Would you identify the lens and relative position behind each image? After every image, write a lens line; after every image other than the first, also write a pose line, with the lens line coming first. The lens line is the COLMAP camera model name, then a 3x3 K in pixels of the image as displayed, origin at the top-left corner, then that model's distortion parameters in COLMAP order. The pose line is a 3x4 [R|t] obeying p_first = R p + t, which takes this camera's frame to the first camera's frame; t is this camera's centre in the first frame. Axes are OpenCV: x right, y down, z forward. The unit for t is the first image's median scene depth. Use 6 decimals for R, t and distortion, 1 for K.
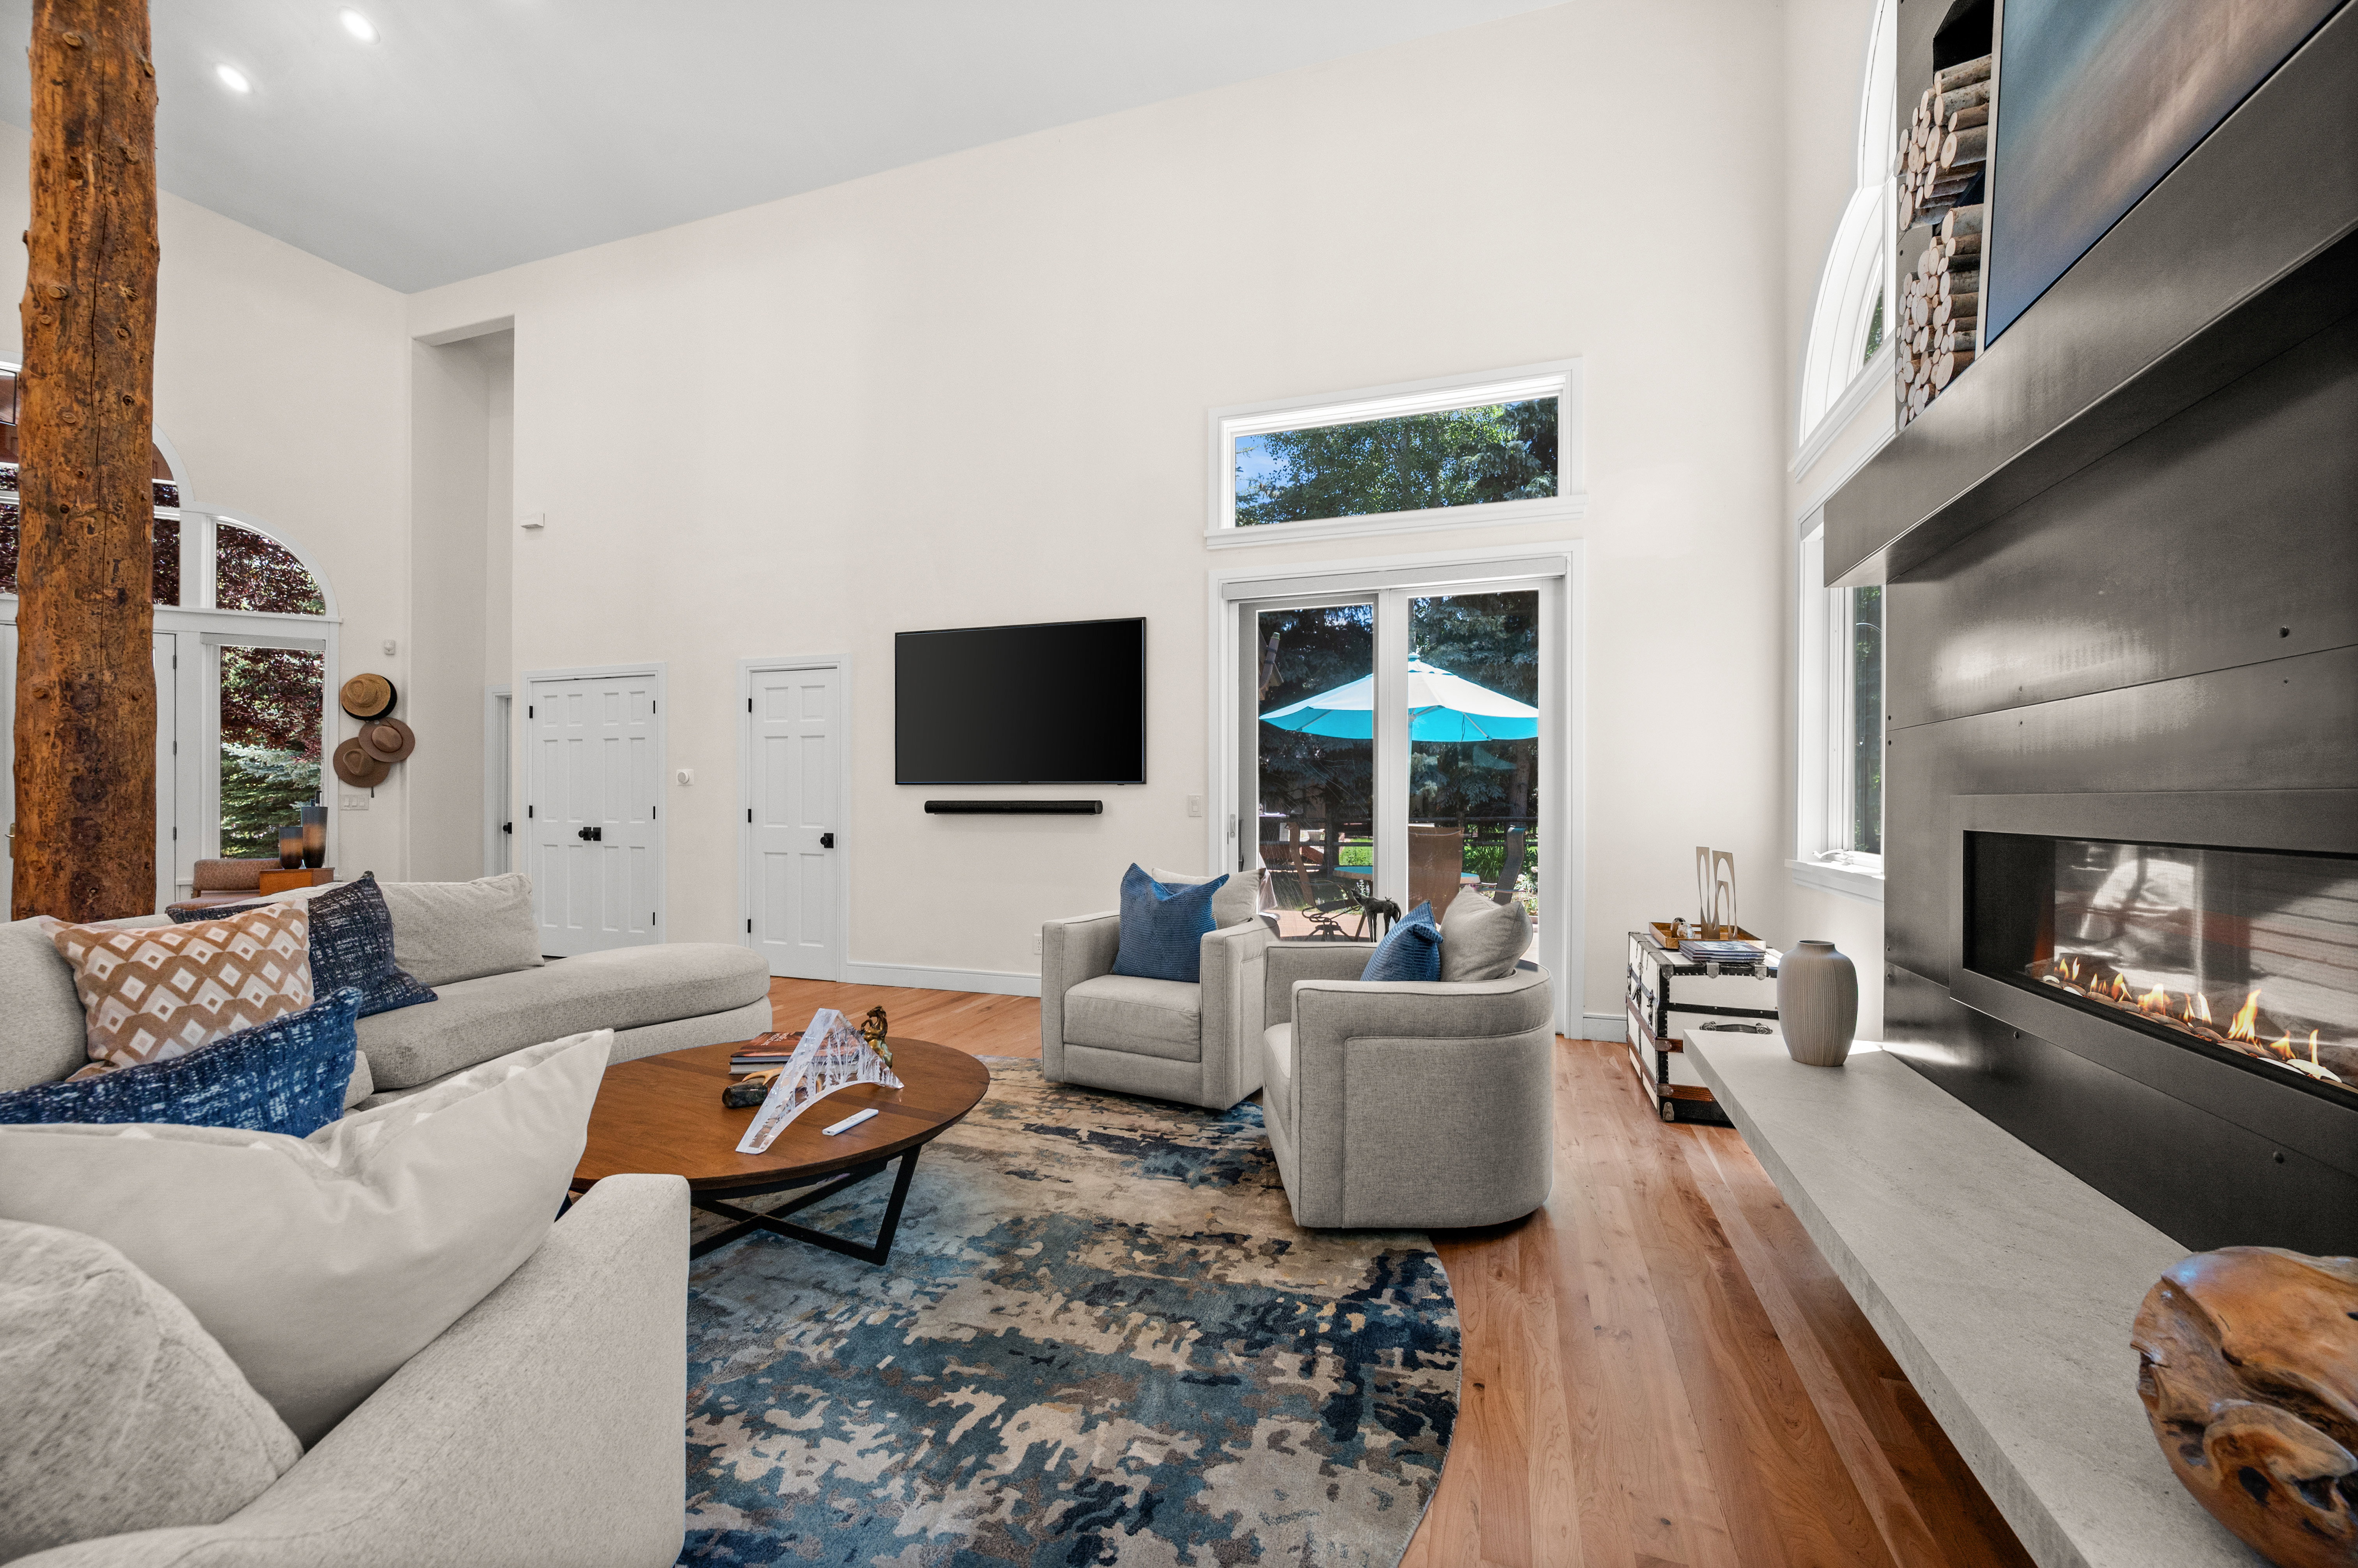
lens RADIAL K [[941.9, 0, 1179.3], [0, 941.9, 800.5], [0, 0, 1]] dist [0.001378, -0.000758]
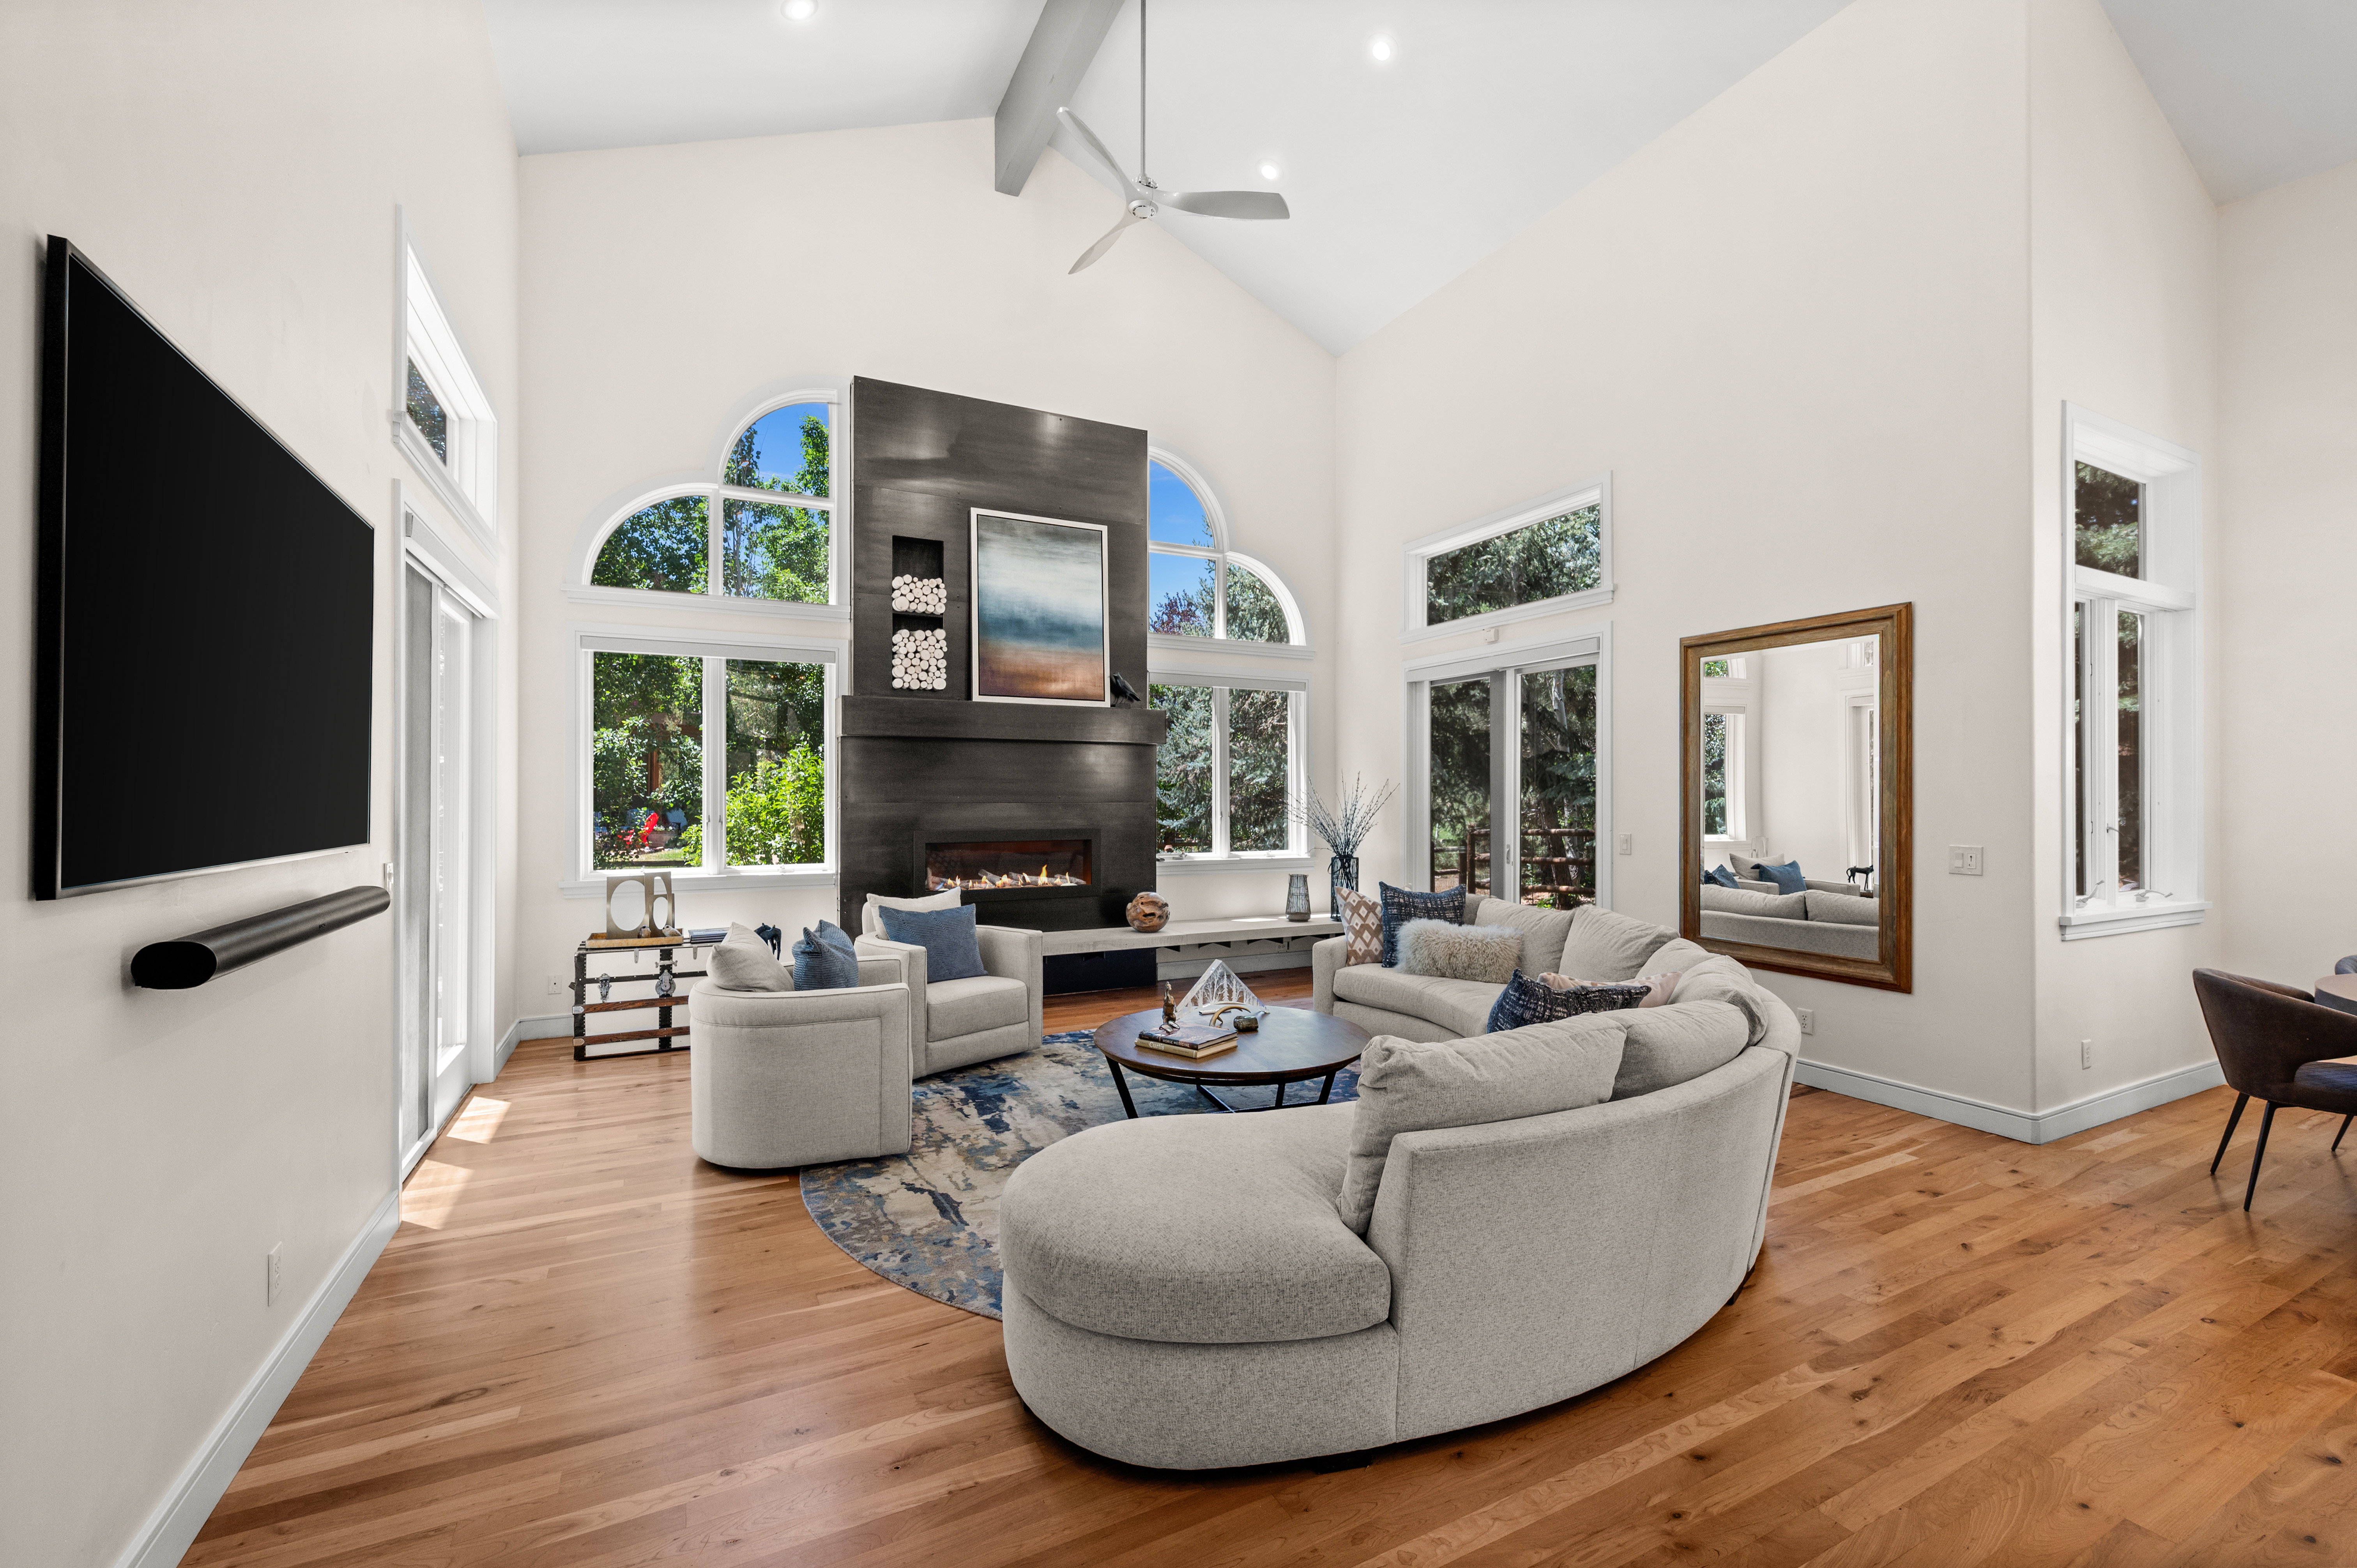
lens RADIAL K [[991.7, 0, 1177.7], [0, 991.7, 786.0], [0, 0, 1]] dist [-0.002531, 0.001955]
pose [[-0.730228, -0.001524, 0.683201, -1.137476], [-0.012878, 0.999851, -0.011533, -0.079365], [-0.683082, -0.017220, -0.730139, 1.702921]]
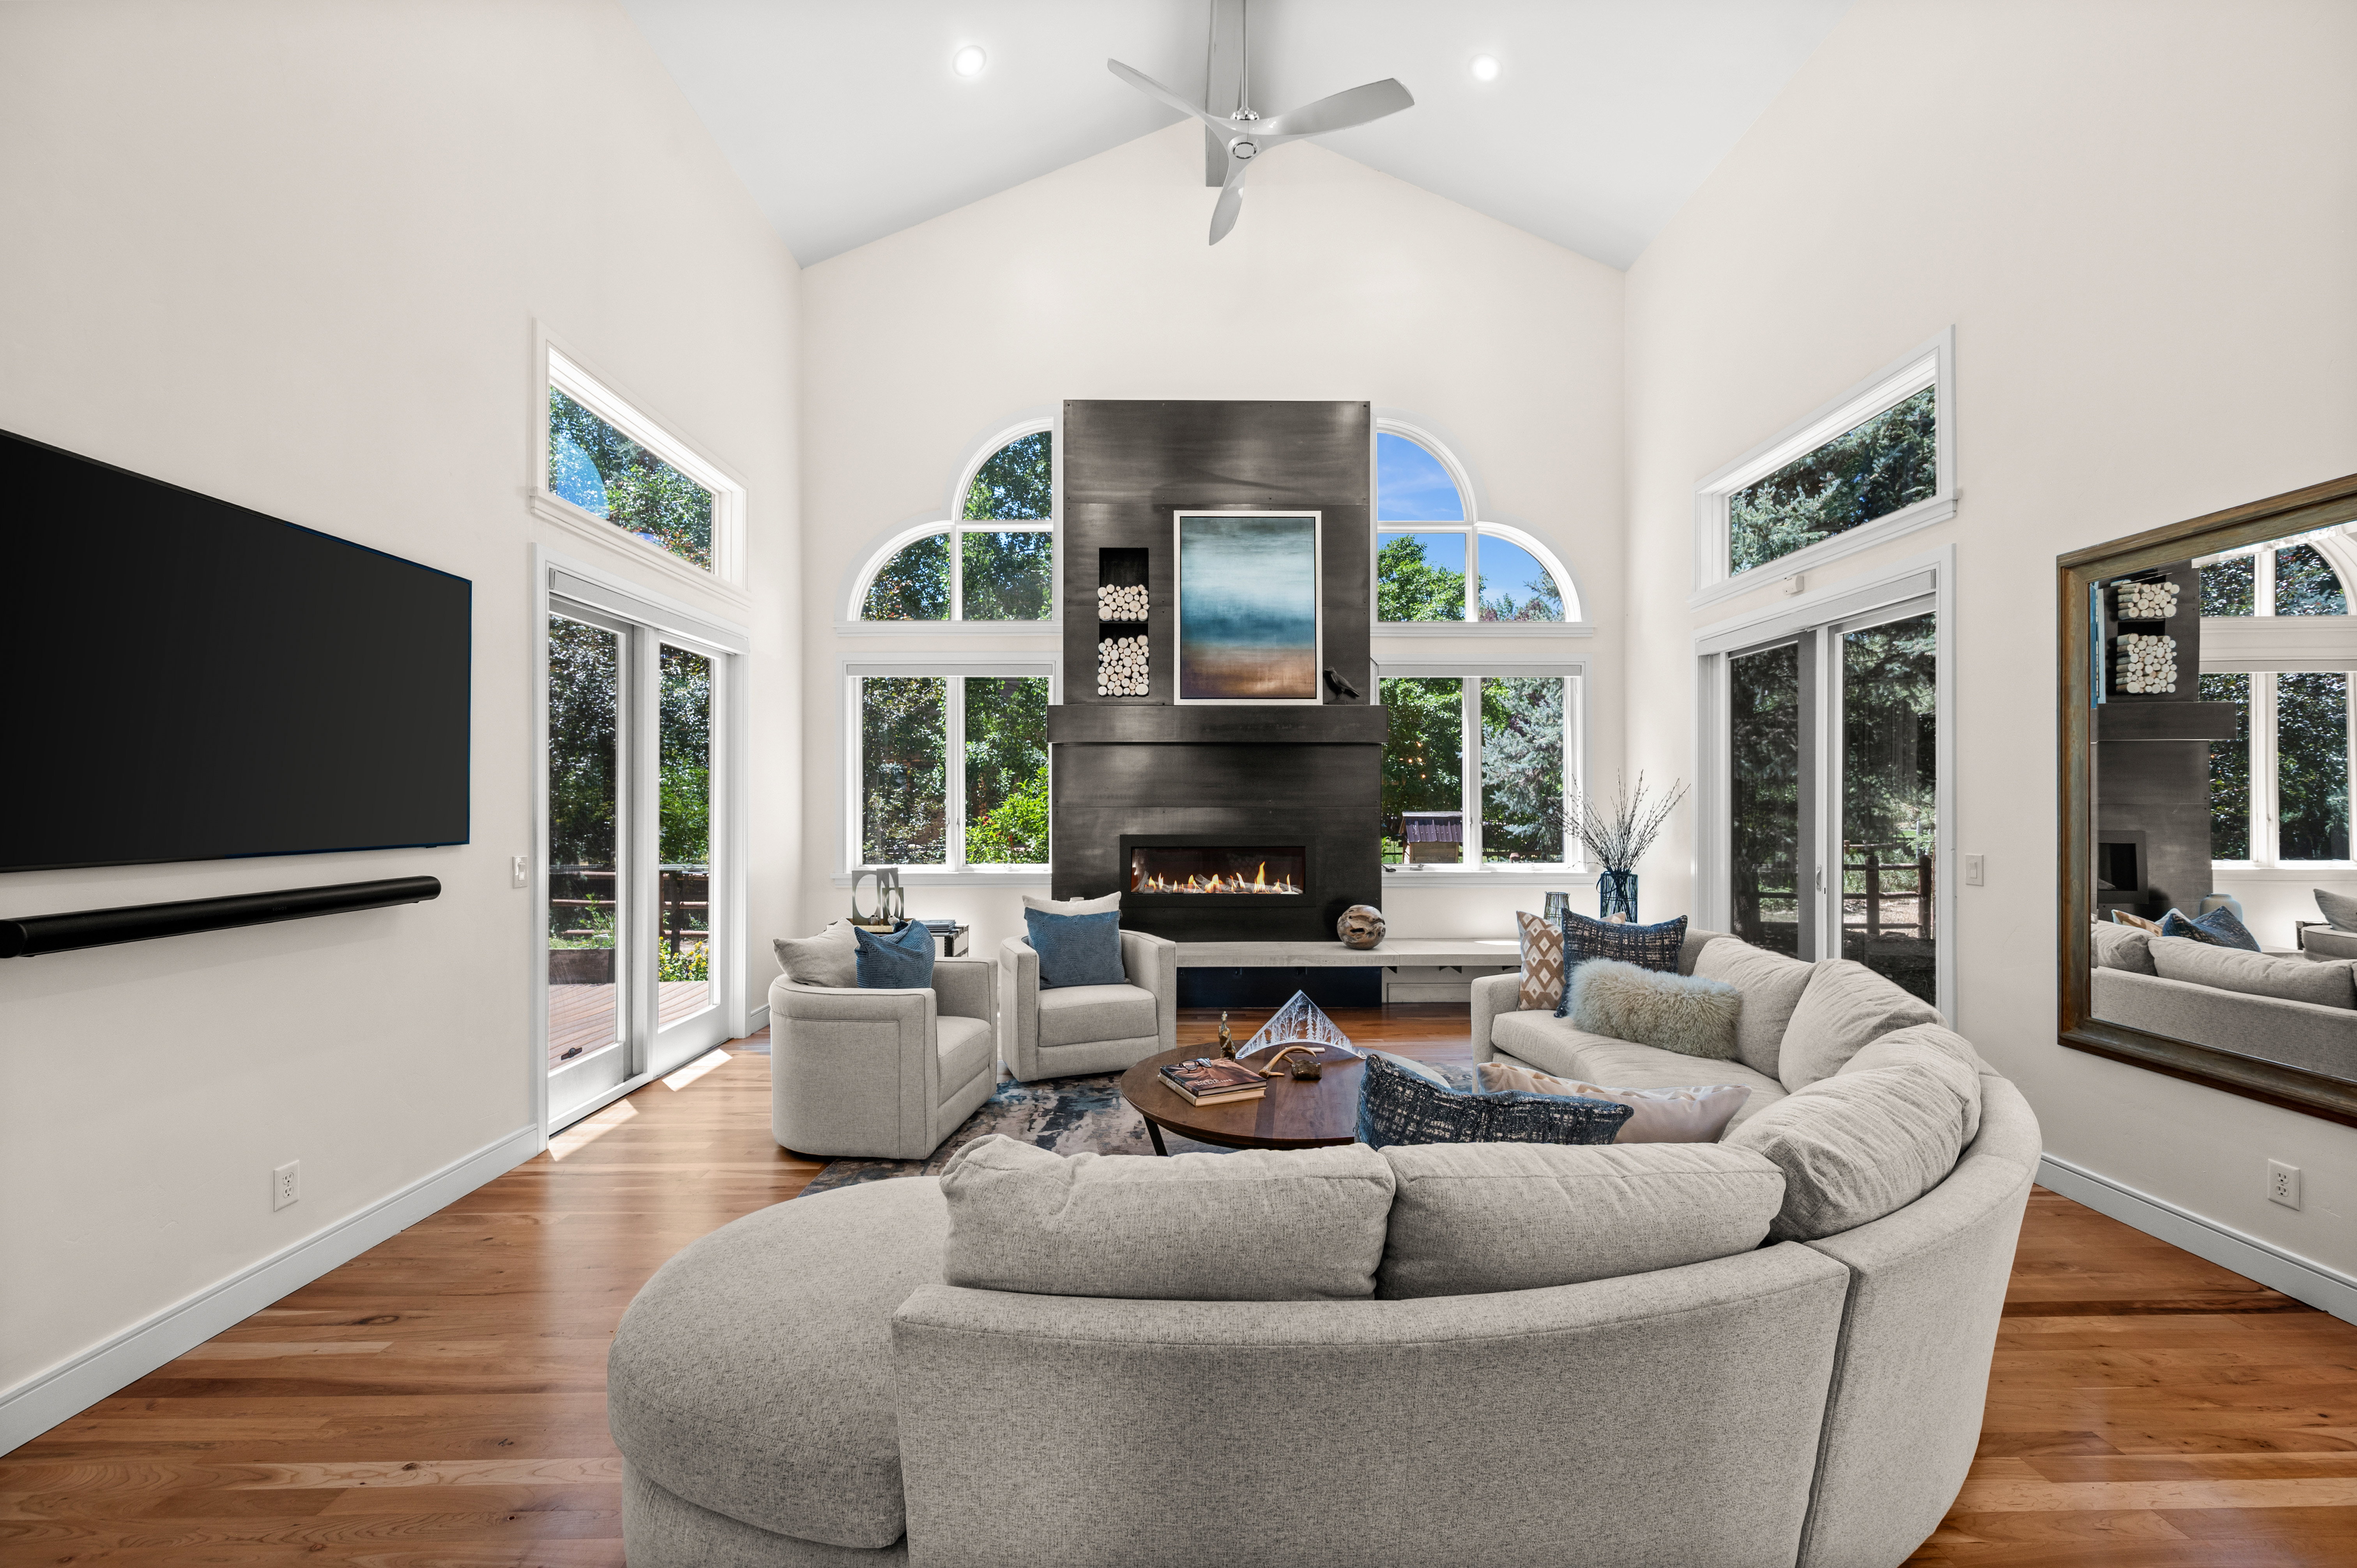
lens RADIAL K [[941.7, 0, 1176.2], [0, 941.7, 794.2], [0, 0, 1]] dist [0.001378, -0.000758]
pose [[-0.346899, -0.001723, 0.937901, -1.239300], [-0.010264, 0.999945, -0.001960, -0.085184], [-0.937846, -0.010307, -0.346898, 1.194942]]
